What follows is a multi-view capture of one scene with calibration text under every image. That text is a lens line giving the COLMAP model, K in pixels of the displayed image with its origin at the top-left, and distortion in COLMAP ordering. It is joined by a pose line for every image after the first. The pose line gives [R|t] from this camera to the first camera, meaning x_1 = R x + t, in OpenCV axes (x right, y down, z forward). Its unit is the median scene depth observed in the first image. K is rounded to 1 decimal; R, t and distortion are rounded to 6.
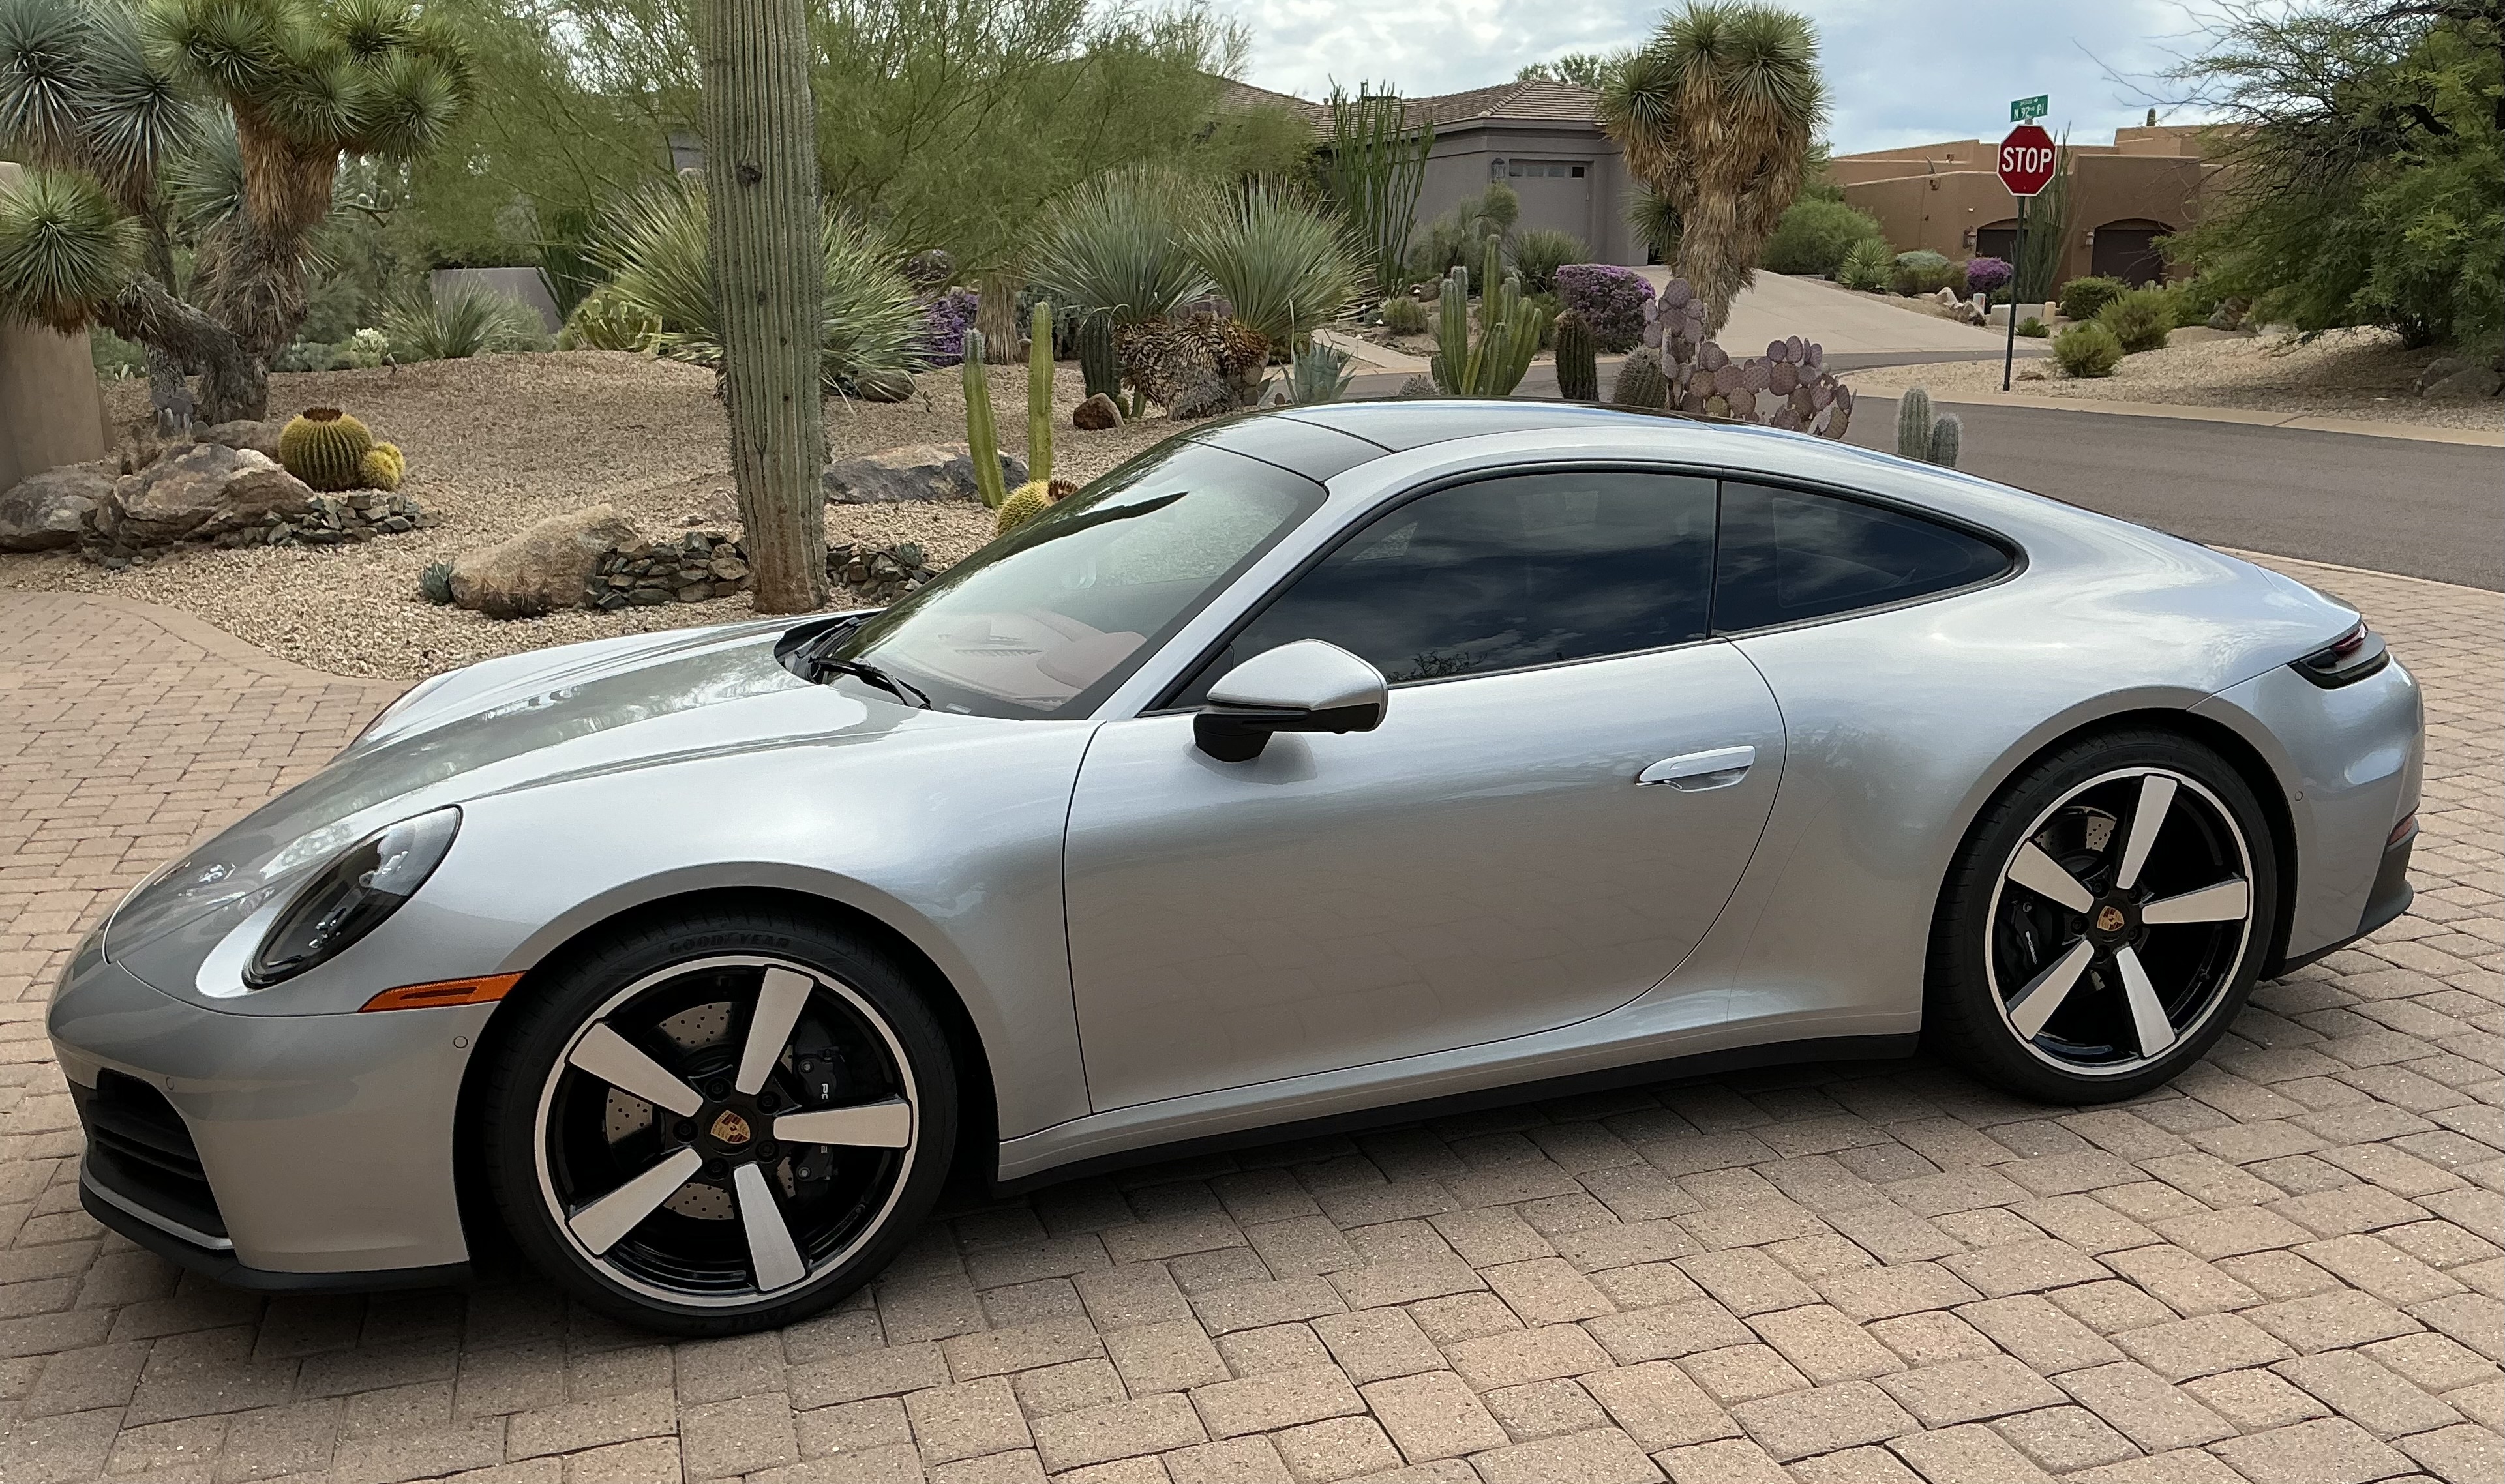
lens RADIAL K [[2243.2, 0, 1296.9], [0, 2243.2, 856.1], [0, 0, 1]] dist [0.144093, -0.312657]
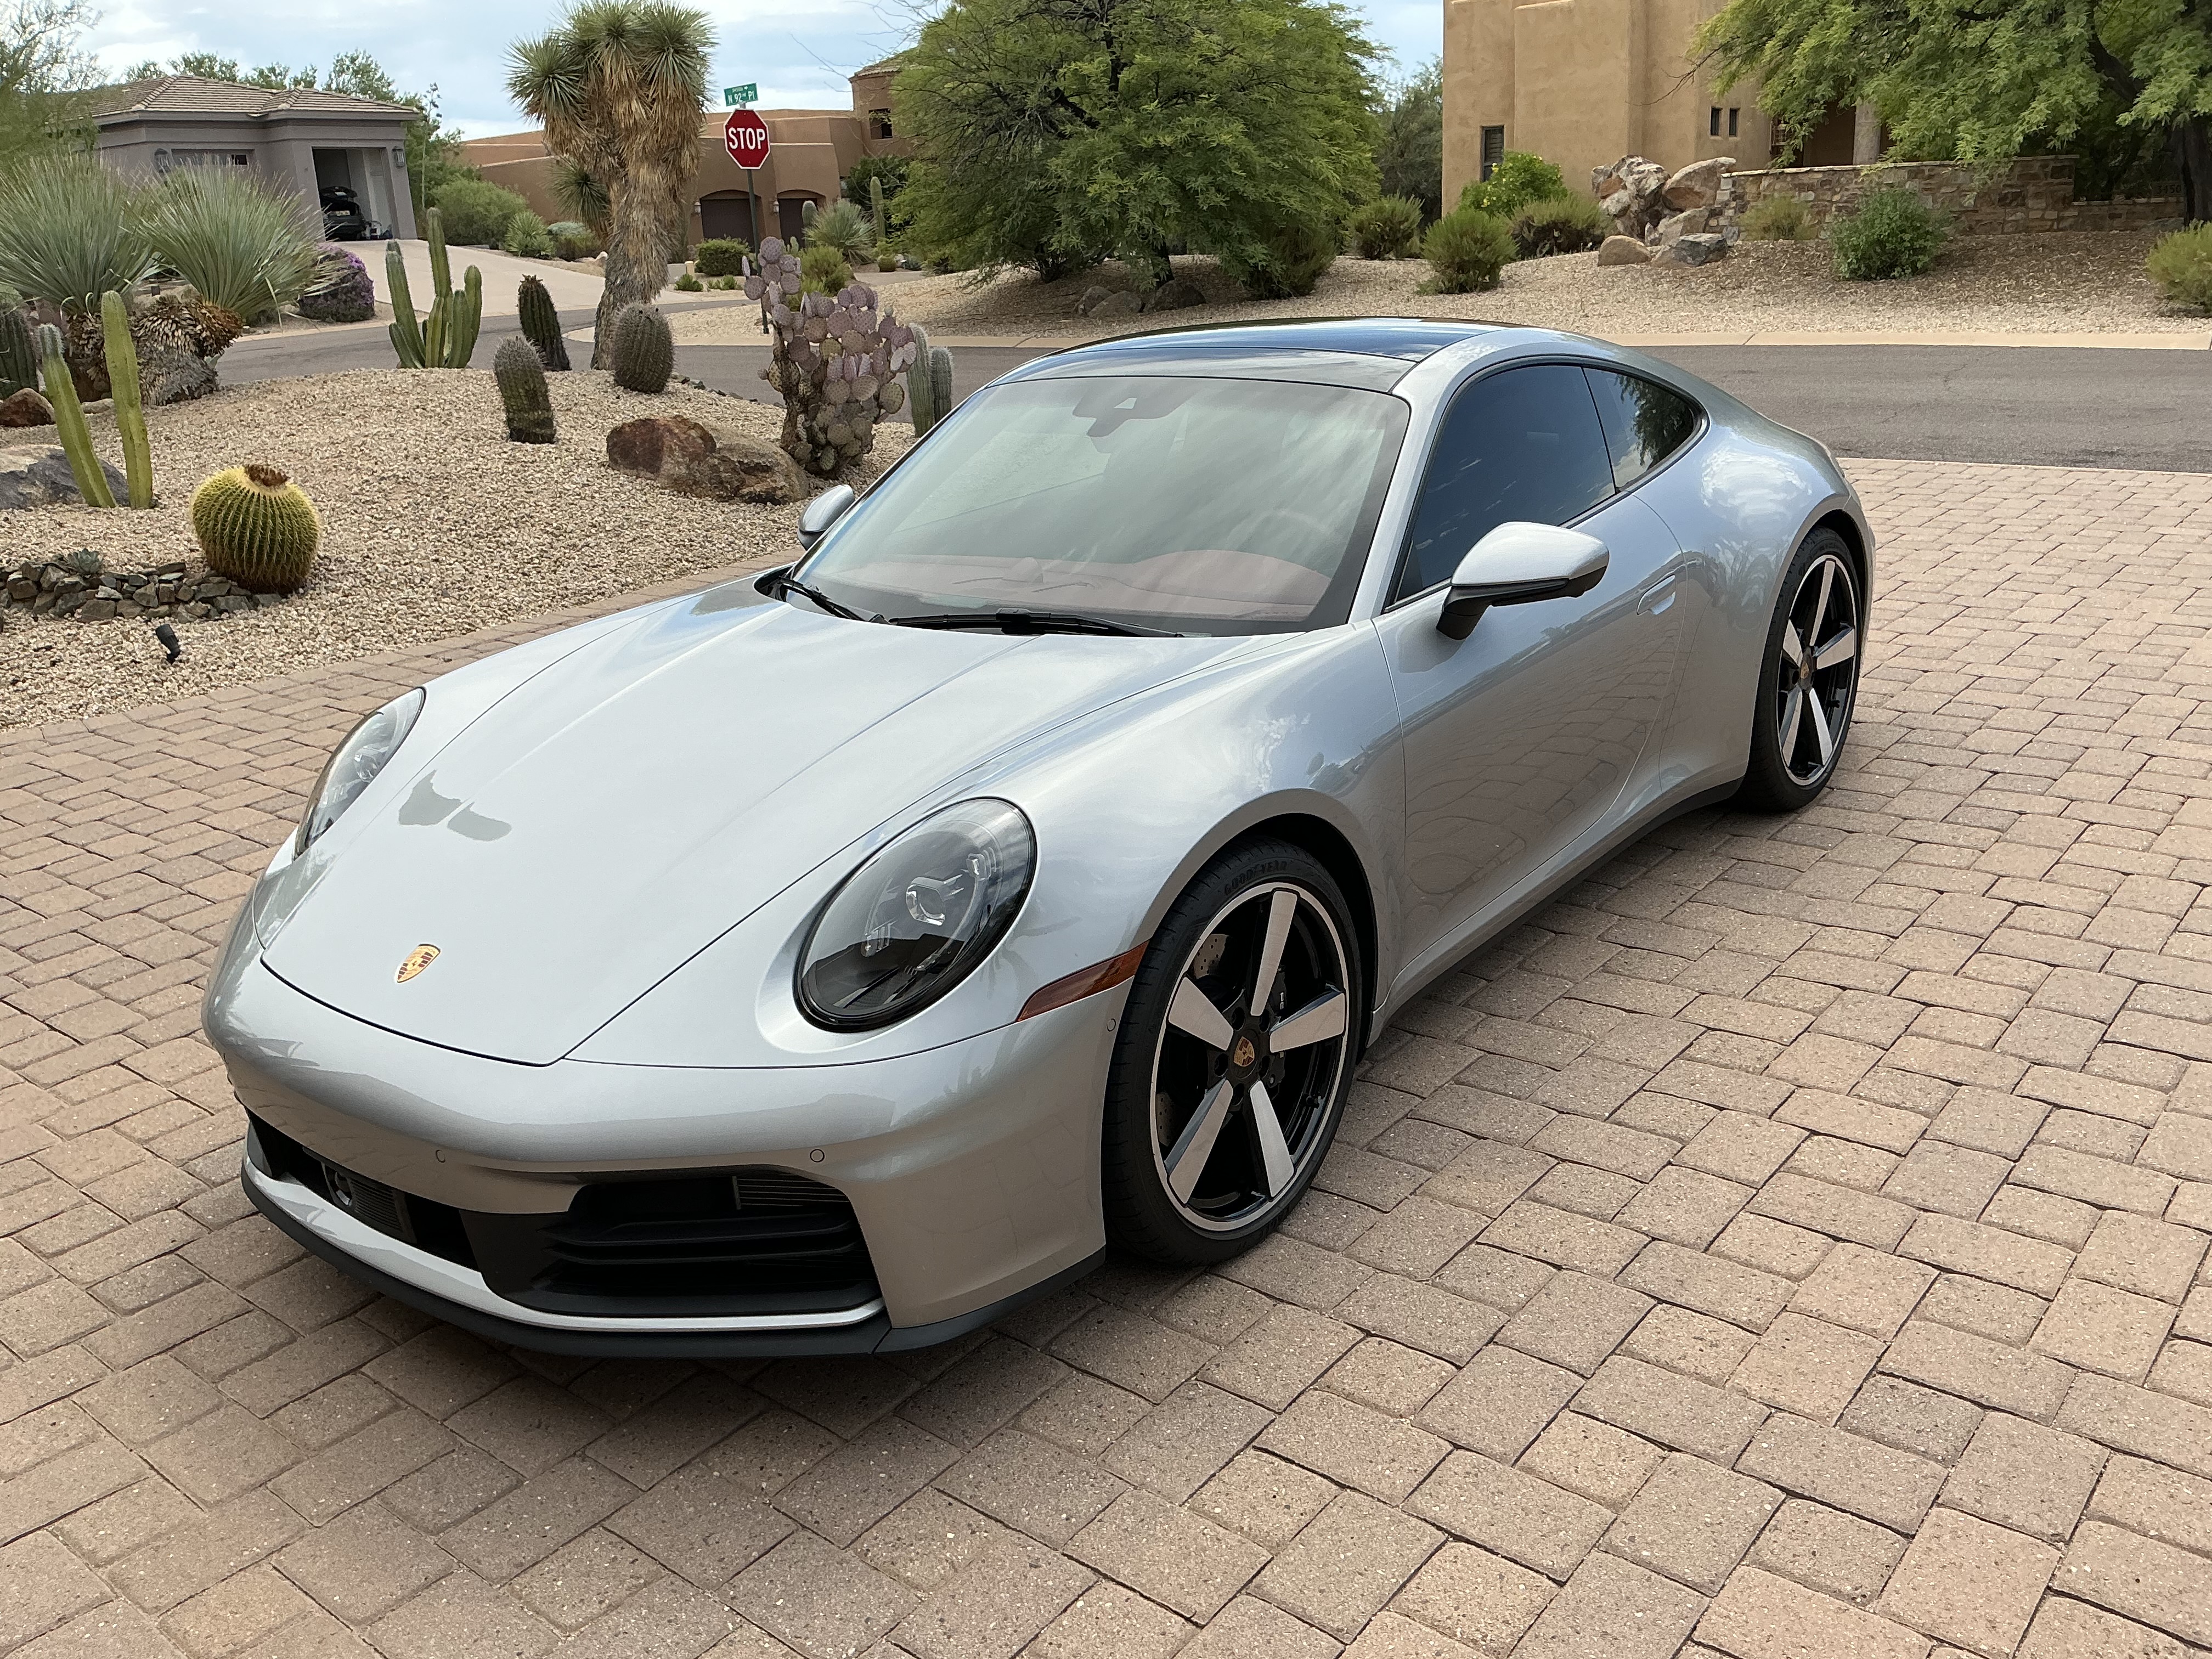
lens RADIAL K [[1890.7, 0, 1106.0], [0, 1890.7, 829.5], [0, 0, 1]] dist [0.096616, -0.223843]
pose [[0.837092, -0.199658, 0.509326, -0.659582], [0.175438, 0.979822, 0.095757, -0.068429], [-0.518168, 0.009198, 0.855229, 0.260903]]
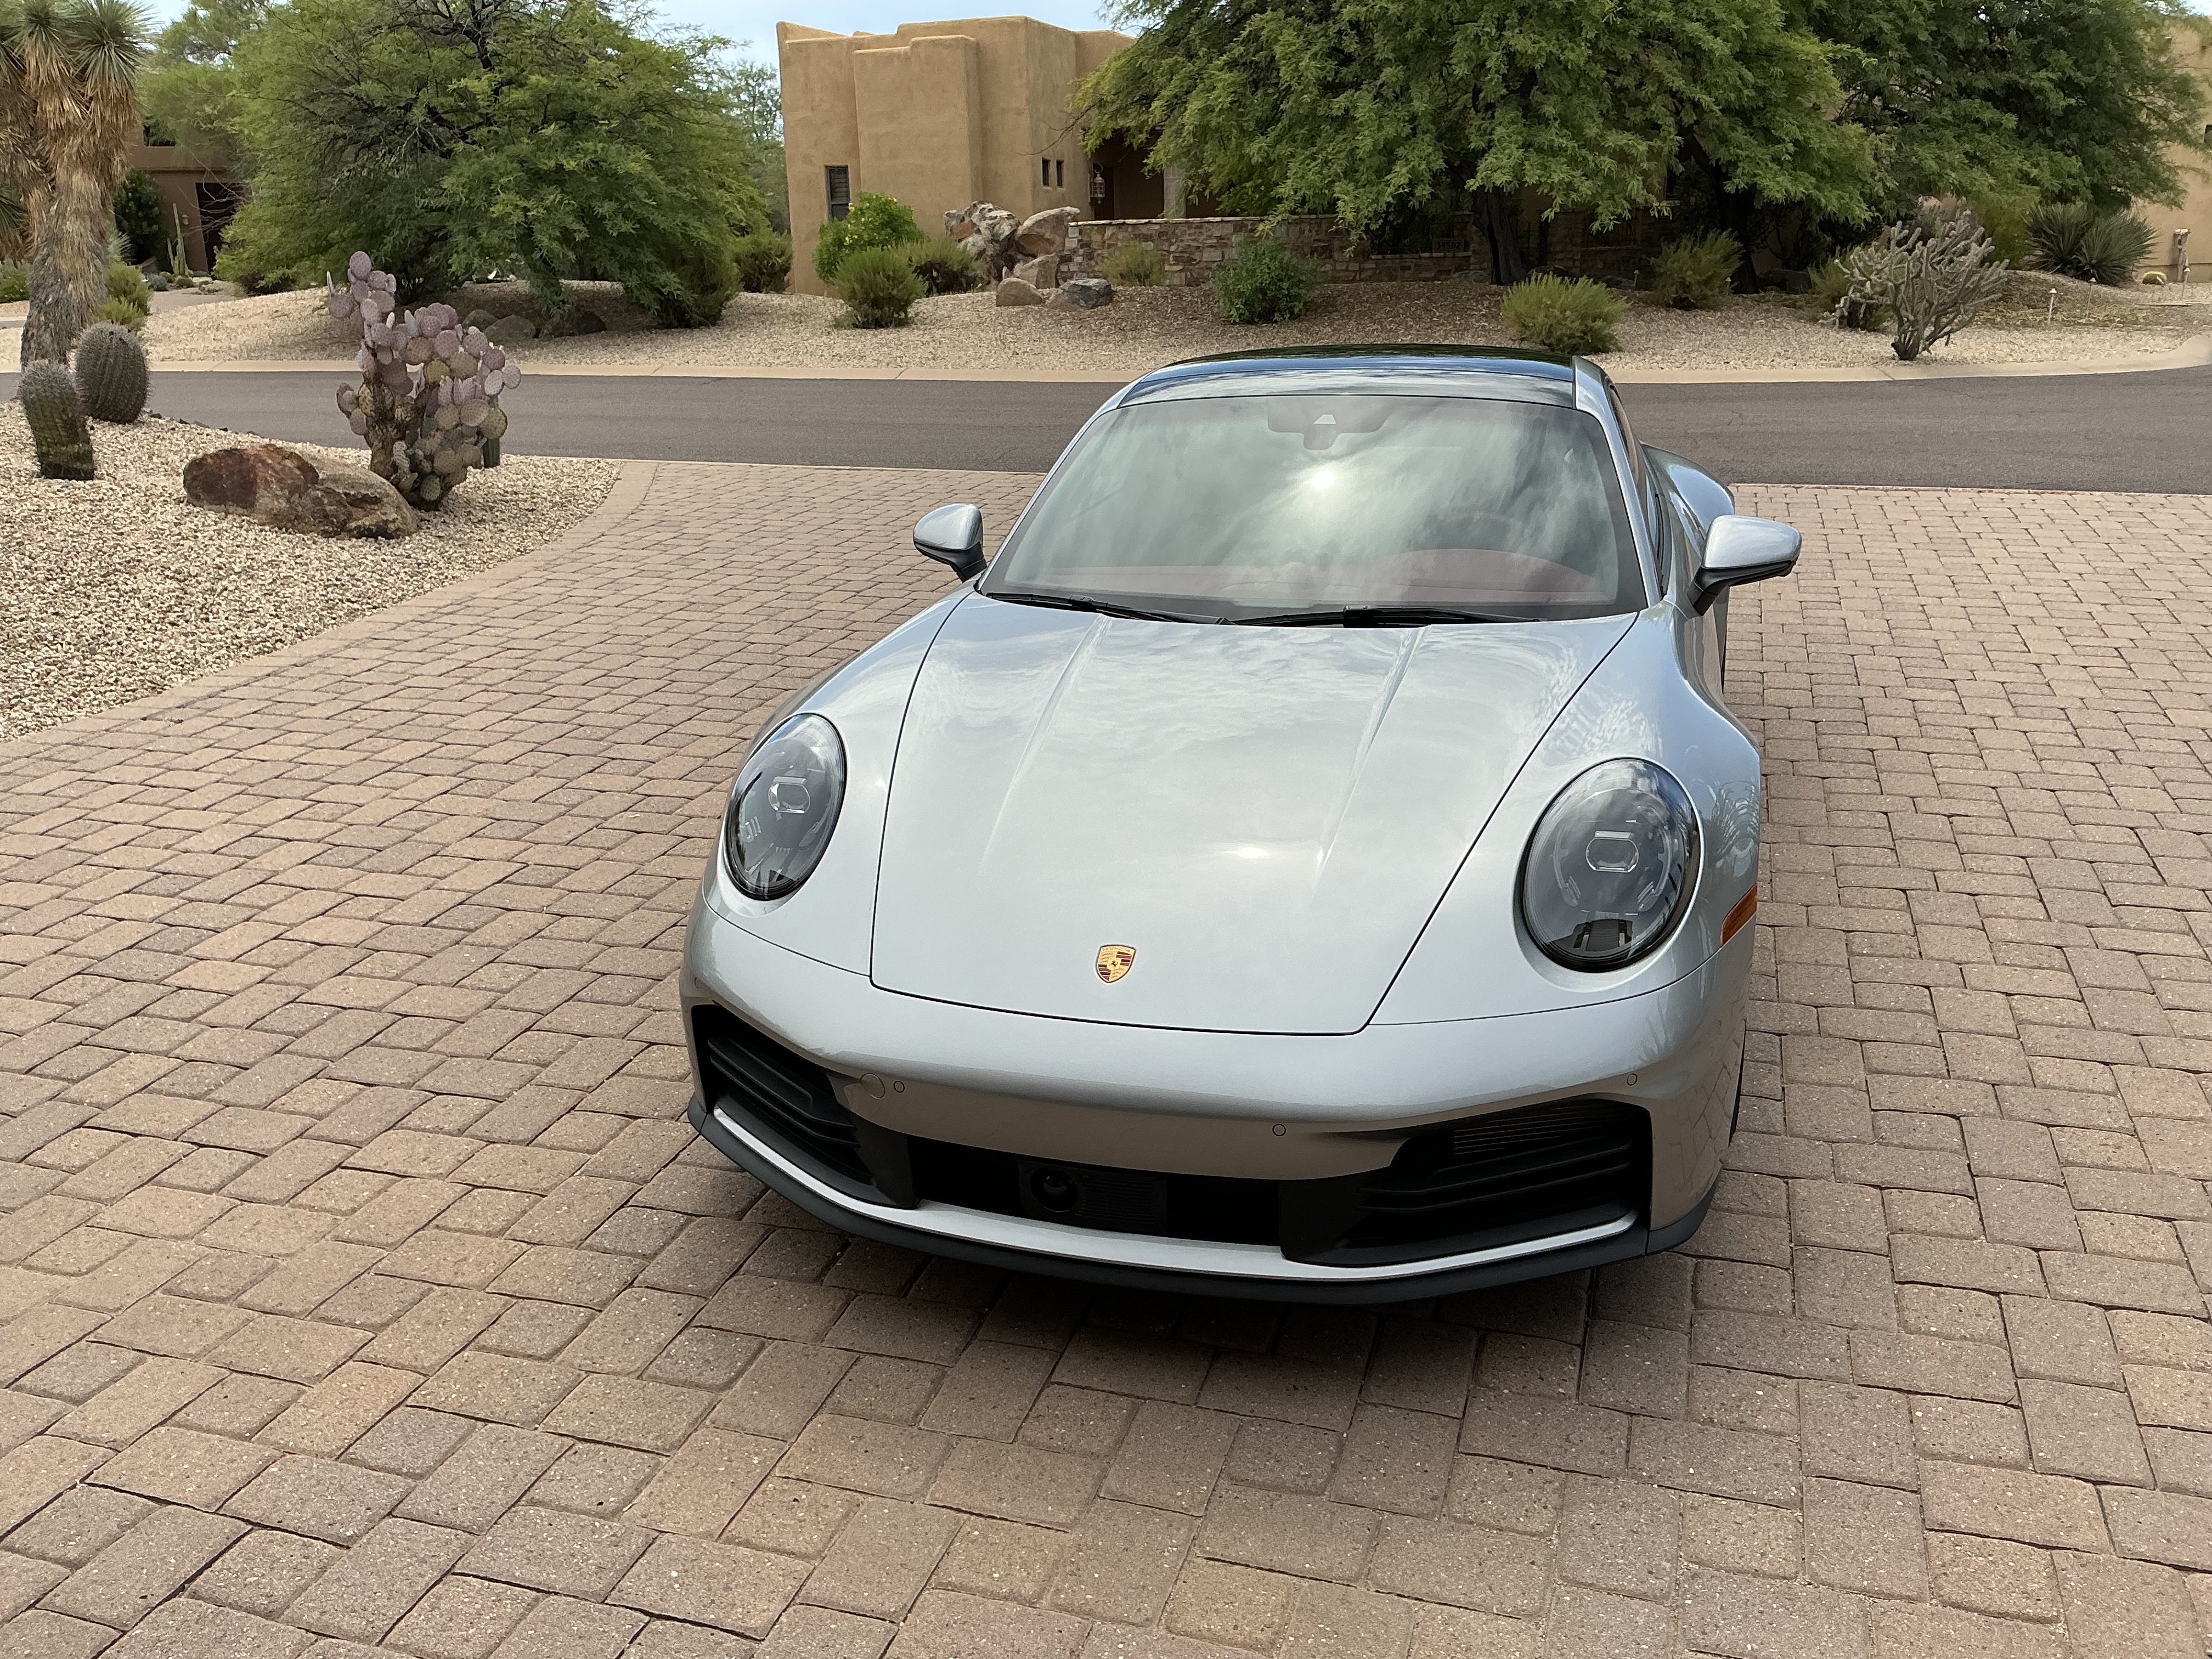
lens RADIAL K [[1880.1, 0, 1106.0], [0, 1880.1, 829.5], [0, 0, 1]] dist [0.167527, -0.416115]
pose [[0.563290, -0.250694, 0.787310, -1.101548], [0.212813, 0.964732, 0.154929, -0.163099], [-0.798383, 0.080280, 0.596775, 0.592235]]
